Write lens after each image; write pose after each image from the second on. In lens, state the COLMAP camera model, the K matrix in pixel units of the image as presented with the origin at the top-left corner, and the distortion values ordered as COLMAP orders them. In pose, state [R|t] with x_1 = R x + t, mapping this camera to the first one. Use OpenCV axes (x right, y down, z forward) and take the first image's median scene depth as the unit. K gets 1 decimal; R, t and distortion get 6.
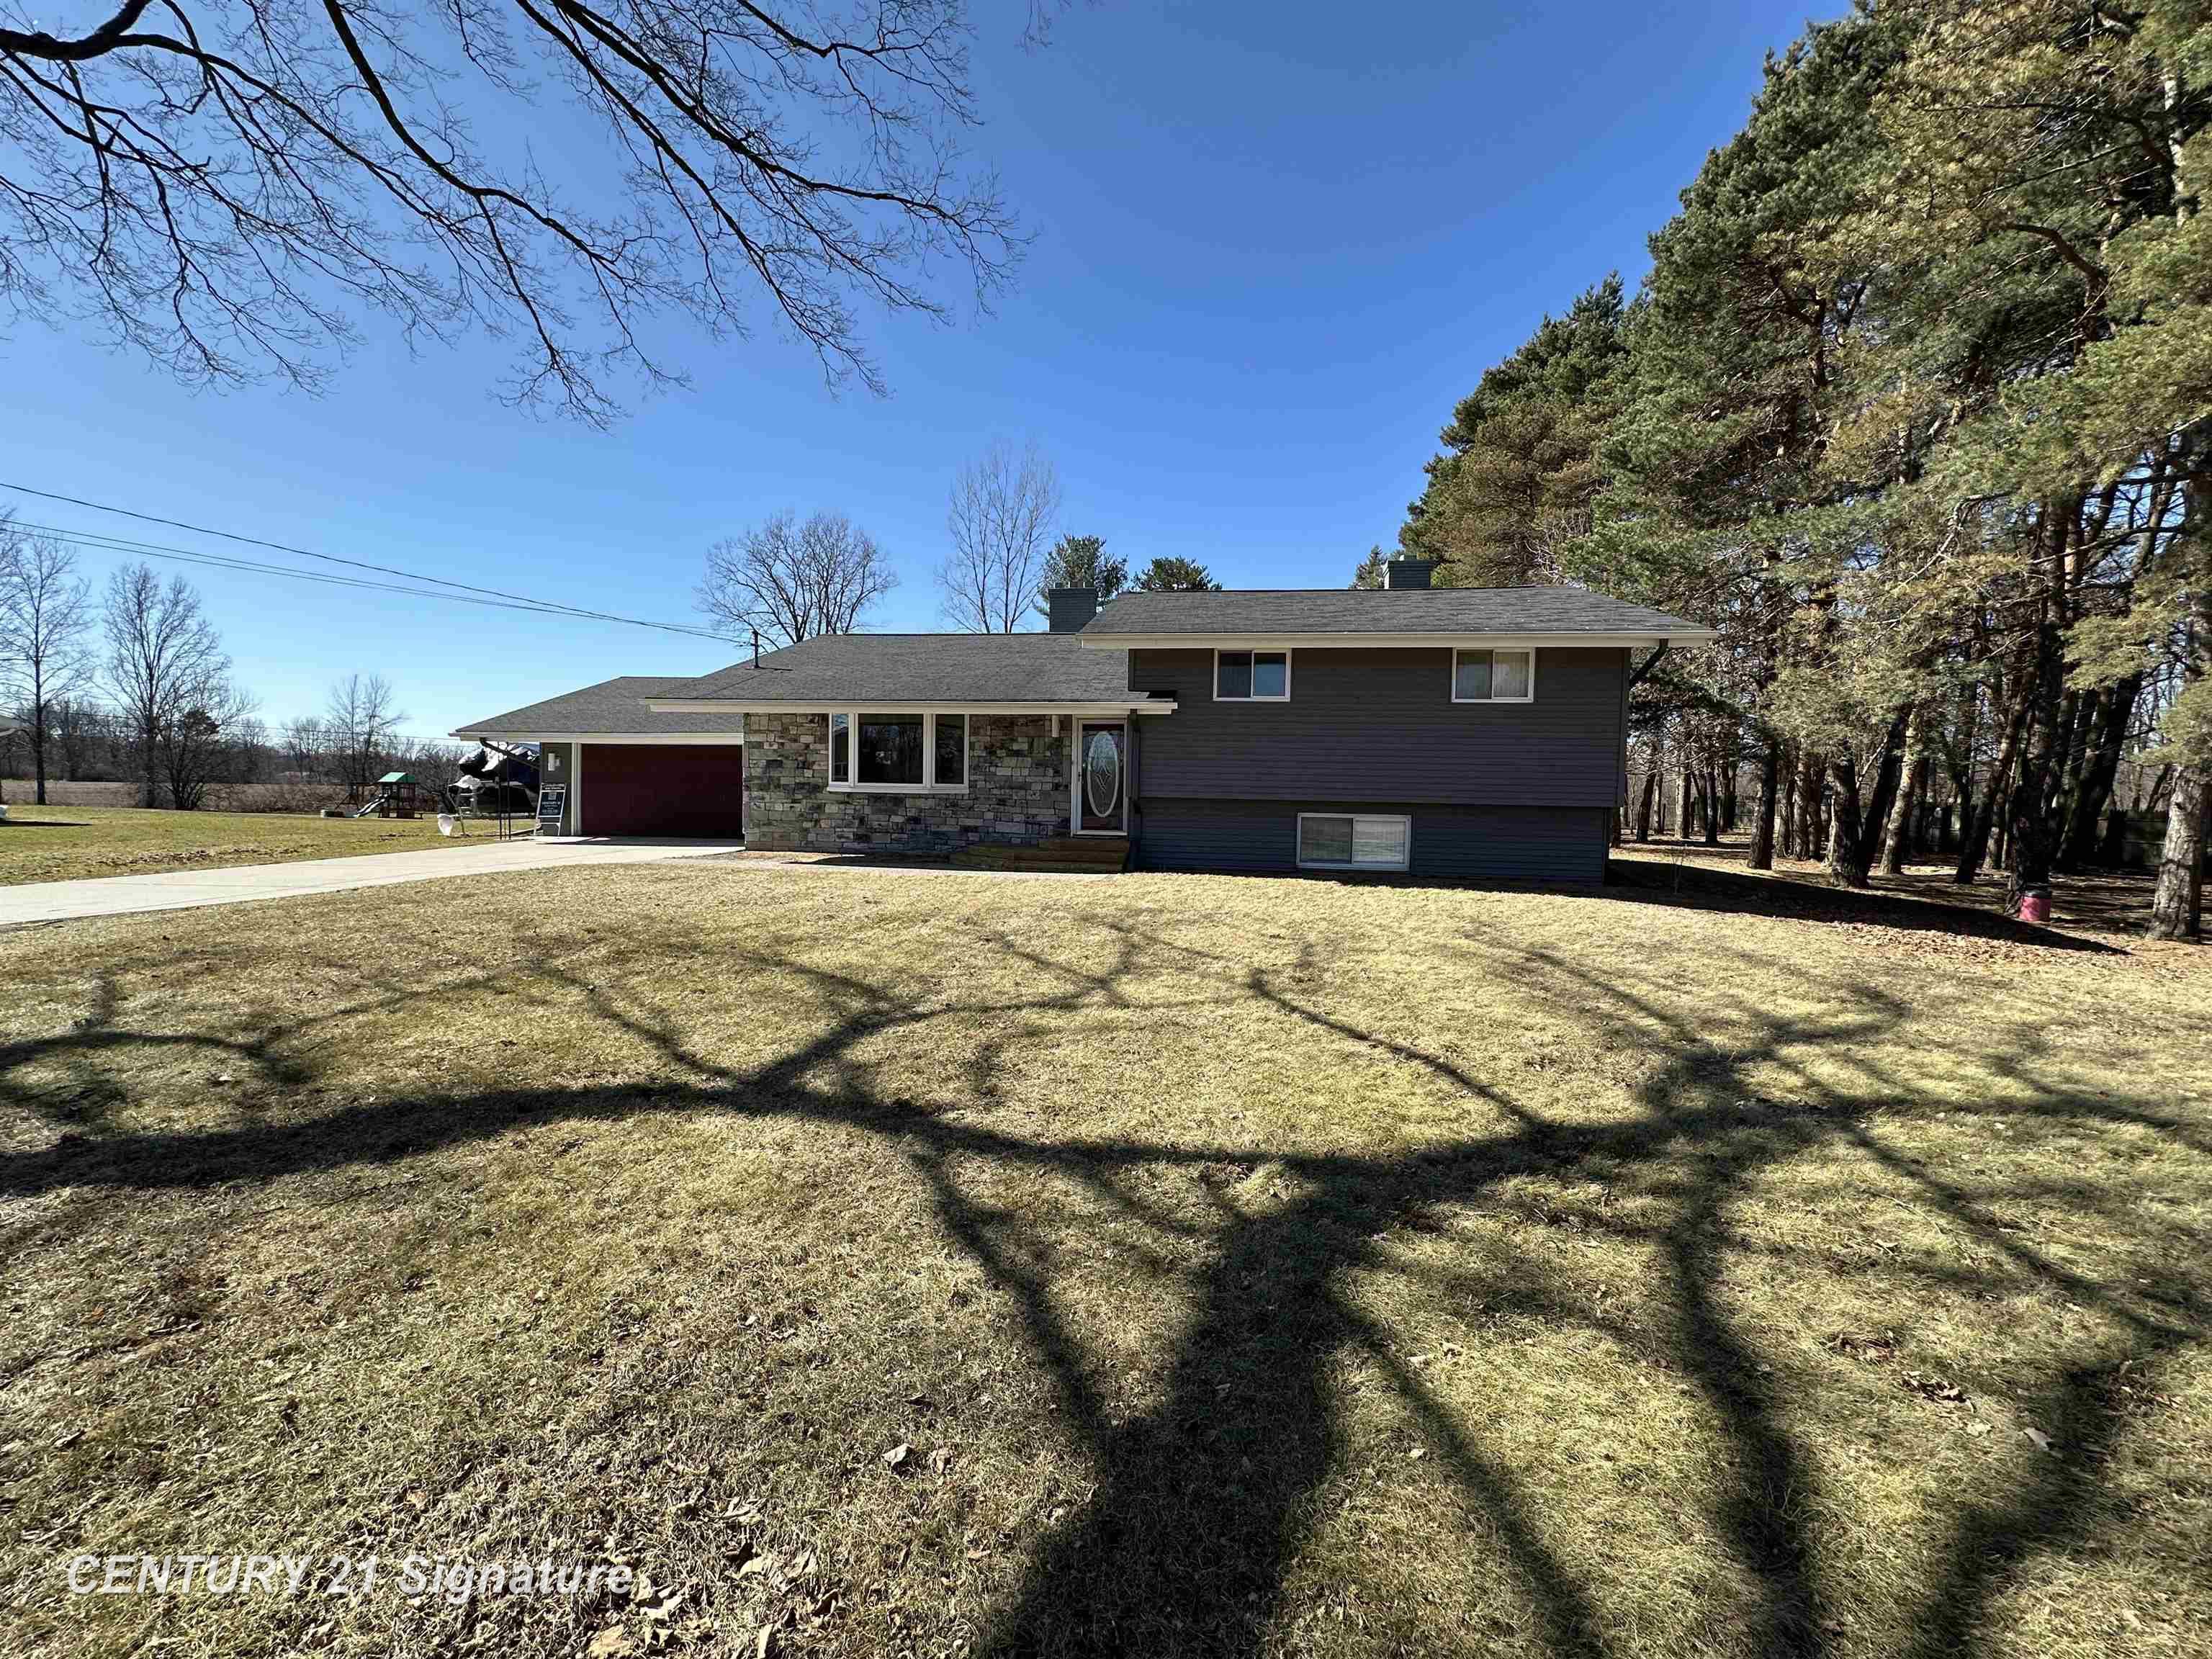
lens RADIAL K [[875.7, 0, 1106.8], [0, 875.7, 828.3], [0, 0, 1]] dist [0.001089, 0.000013]
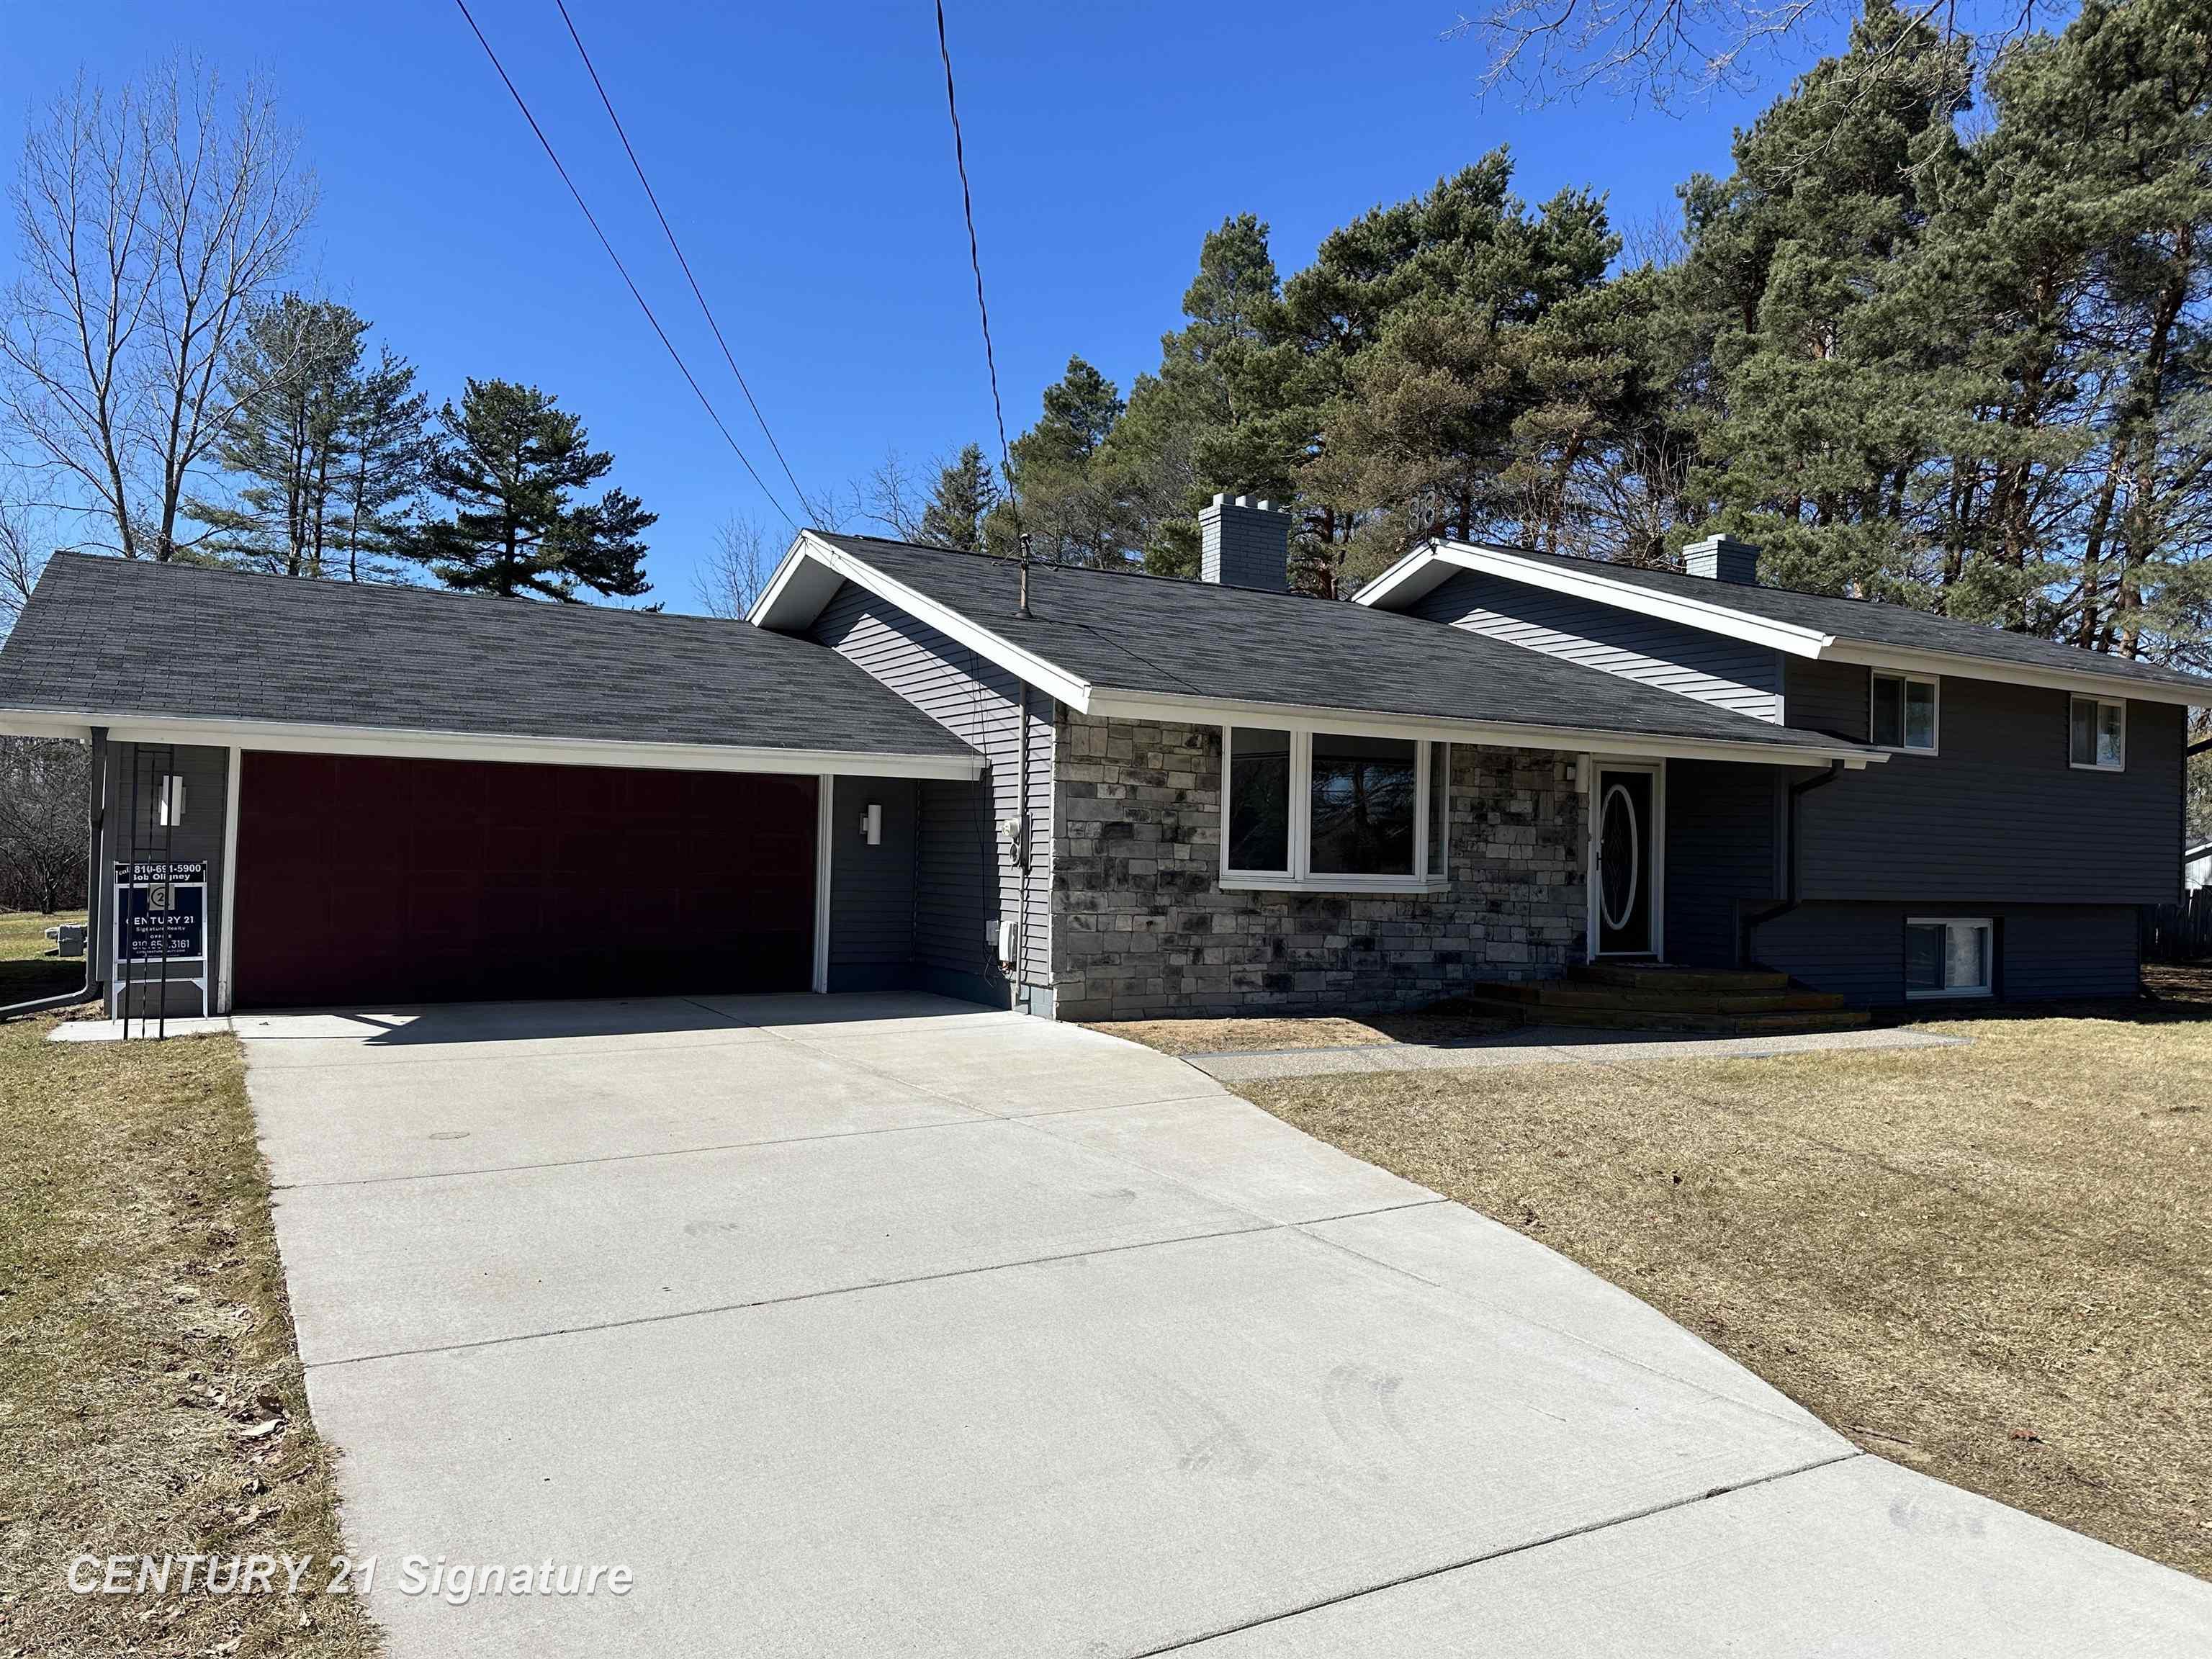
lens RADIAL K [[1569.2, 0, 1103.3], [0, 1569.2, 832.1], [0, 0, 1]] dist [0.032604, 0.001863]
pose [[0.794257, 0.010576, 0.607490, -0.899550], [0.016953, 0.999073, -0.039559, -0.040801], [-0.607345, 0.041718, 0.793342, 0.355091]]
